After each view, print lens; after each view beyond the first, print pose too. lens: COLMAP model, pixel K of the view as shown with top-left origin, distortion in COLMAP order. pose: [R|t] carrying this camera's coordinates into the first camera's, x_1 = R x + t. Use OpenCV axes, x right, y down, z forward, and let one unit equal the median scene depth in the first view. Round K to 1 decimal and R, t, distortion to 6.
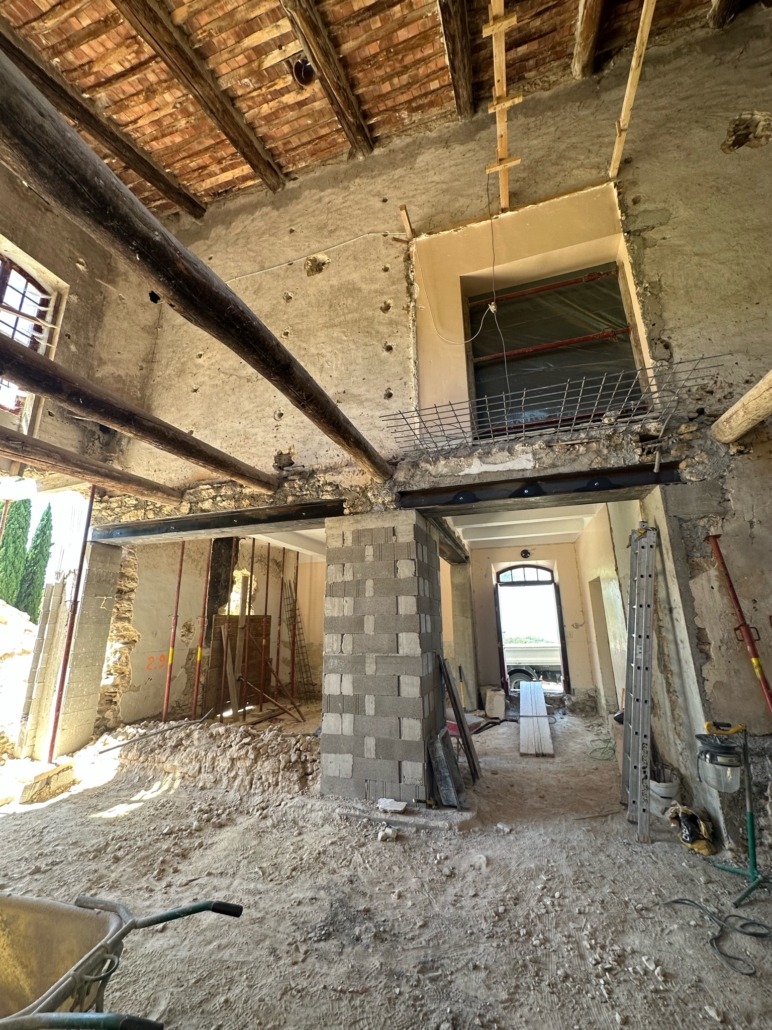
lens RADIAL K [[413.9, 0, 383.7], [0, 413.9, 517.7], [0, 0, 1]] dist [-0.001866, 0.000559]
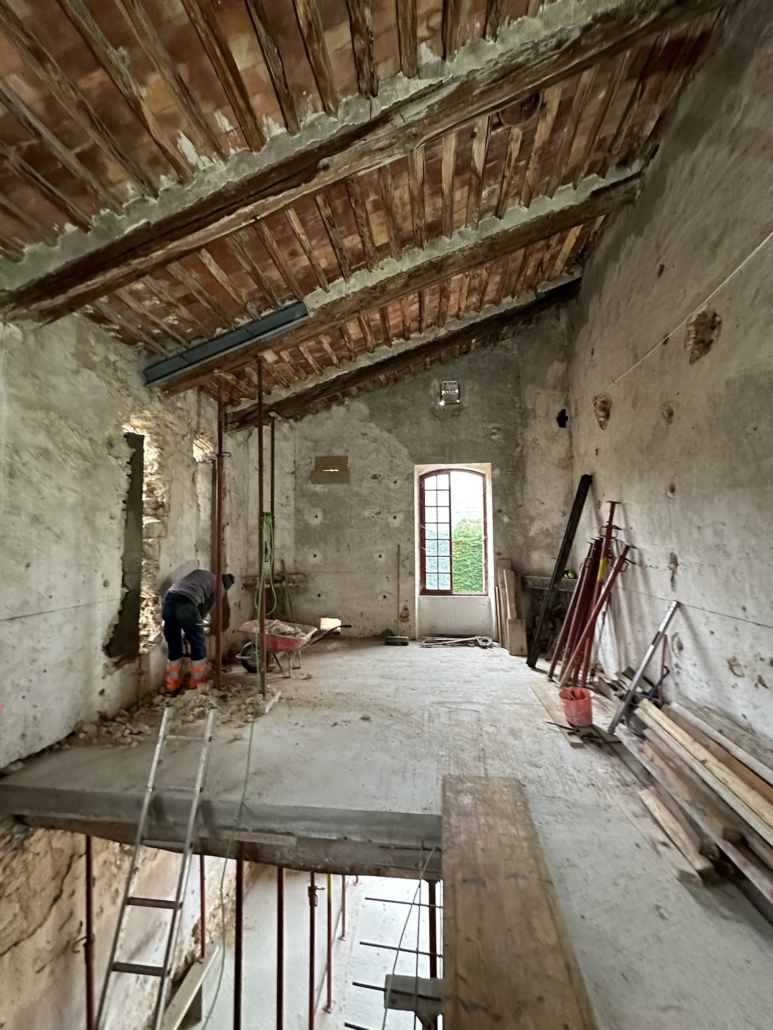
lens RADIAL K [[413.9, 0, 387.3], [0, 413.9, 514.3], [0, 0, 1]] dist [-0.001866, 0.000559]
pose [[0.189256, -0.039048, -0.981151, 0.273519], [0.255755, 0.966681, 0.010861, -0.560867], [0.948036, -0.252990, 0.192937, 0.547968]]
